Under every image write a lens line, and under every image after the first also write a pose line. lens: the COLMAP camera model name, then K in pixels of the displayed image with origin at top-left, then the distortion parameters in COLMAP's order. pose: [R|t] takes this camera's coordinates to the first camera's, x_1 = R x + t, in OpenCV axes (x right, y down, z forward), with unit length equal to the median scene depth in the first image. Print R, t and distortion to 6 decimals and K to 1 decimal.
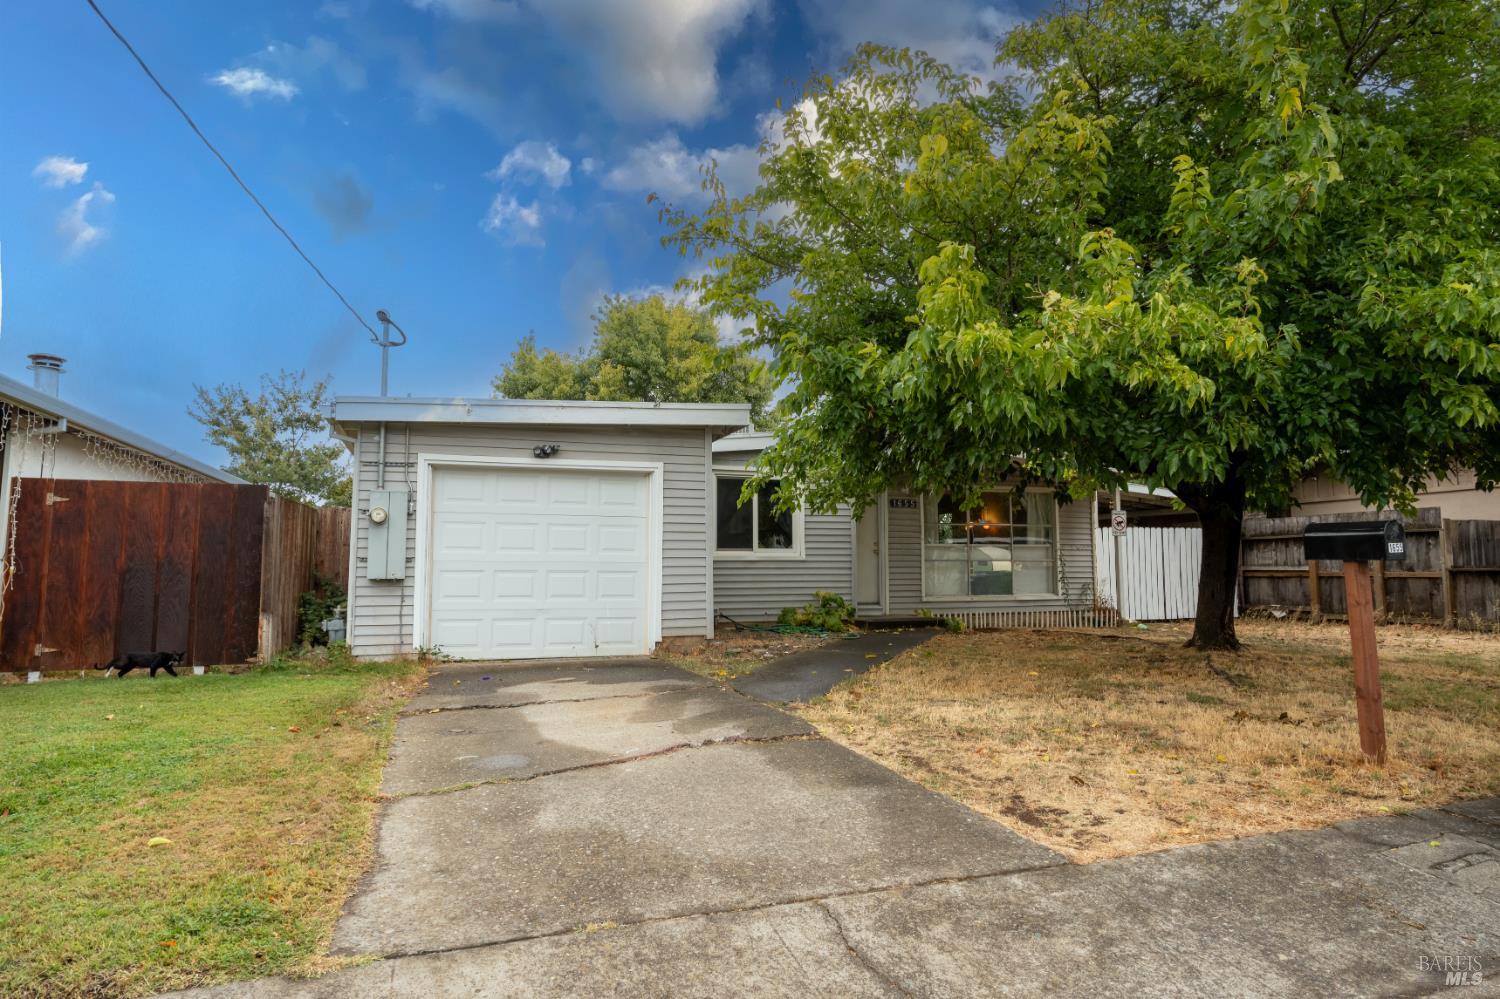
lens RADIAL K [[813.5, 0, 750.0], [0, 813.5, 499.5], [0, 0, 1]] dist [0.002356, 0.000669]
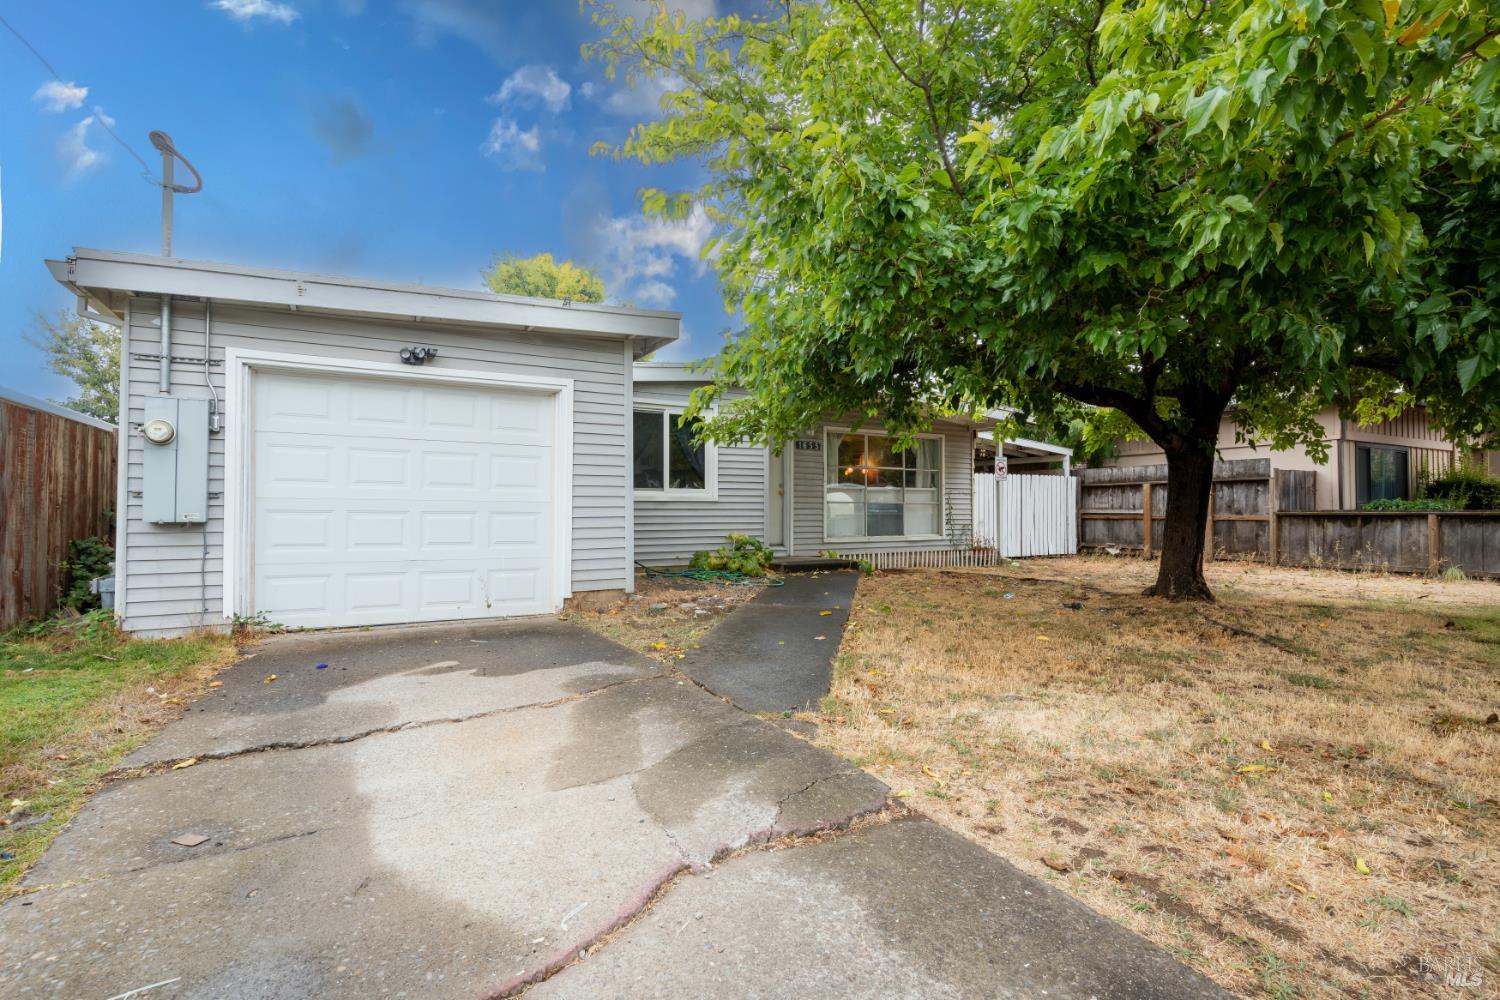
lens RADIAL K [[709.1, 0, 750.0], [0, 709.1, 500.0], [0, 0, 1]] dist [0.001158, 0.000493]
pose [[0.985785, 0.007089, 0.167860, -0.049937], [-0.019029, 0.997391, 0.069629, 0.021828], [-0.166929, -0.071833, 0.983349, 0.262367]]
